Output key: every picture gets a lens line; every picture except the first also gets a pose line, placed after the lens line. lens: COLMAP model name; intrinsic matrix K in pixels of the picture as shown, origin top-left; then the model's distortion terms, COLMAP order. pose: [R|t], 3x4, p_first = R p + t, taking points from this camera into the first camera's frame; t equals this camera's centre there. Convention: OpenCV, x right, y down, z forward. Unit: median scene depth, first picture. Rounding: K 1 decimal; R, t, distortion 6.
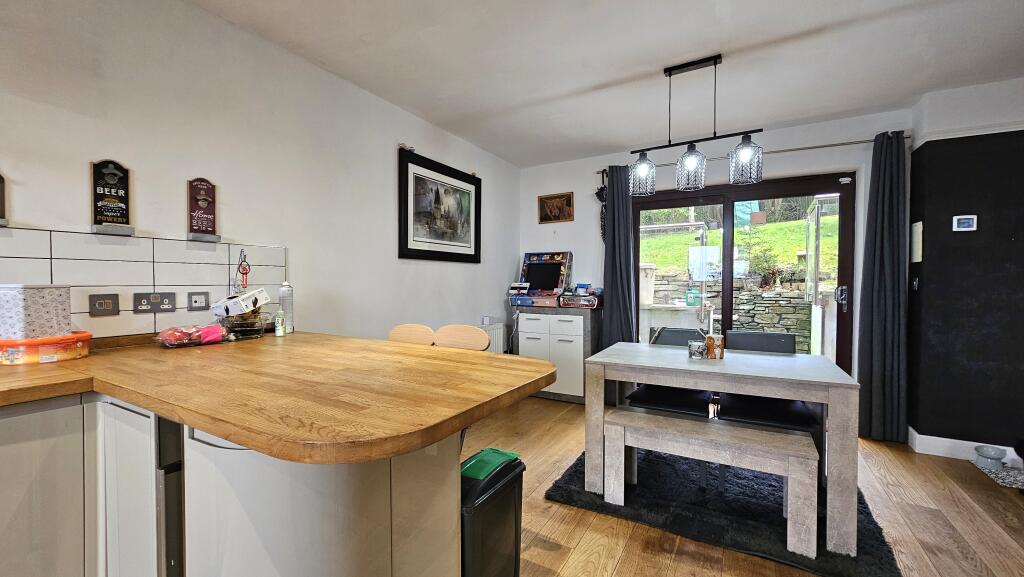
lens RADIAL K [[415.4, 0, 507.9], [0, 415.4, 290.9], [0, 0, 1]] dist [0.001180, 0.000217]
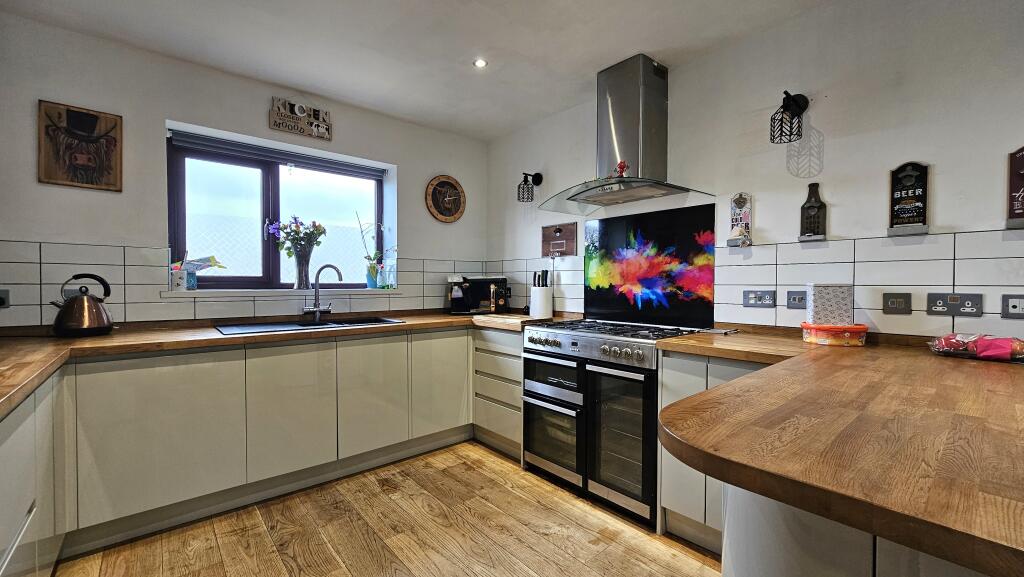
lens RADIAL K [[415.4, 0, 507.9], [0, 415.4, 290.9], [0, 0, 1]] dist [0.001180, 0.000217]
pose [[-0.331221, 0.018077, -0.943380, 0.327854], [-0.021354, 0.999417, 0.026648, -0.004824], [0.943312, 0.028971, -0.330641, 0.401359]]
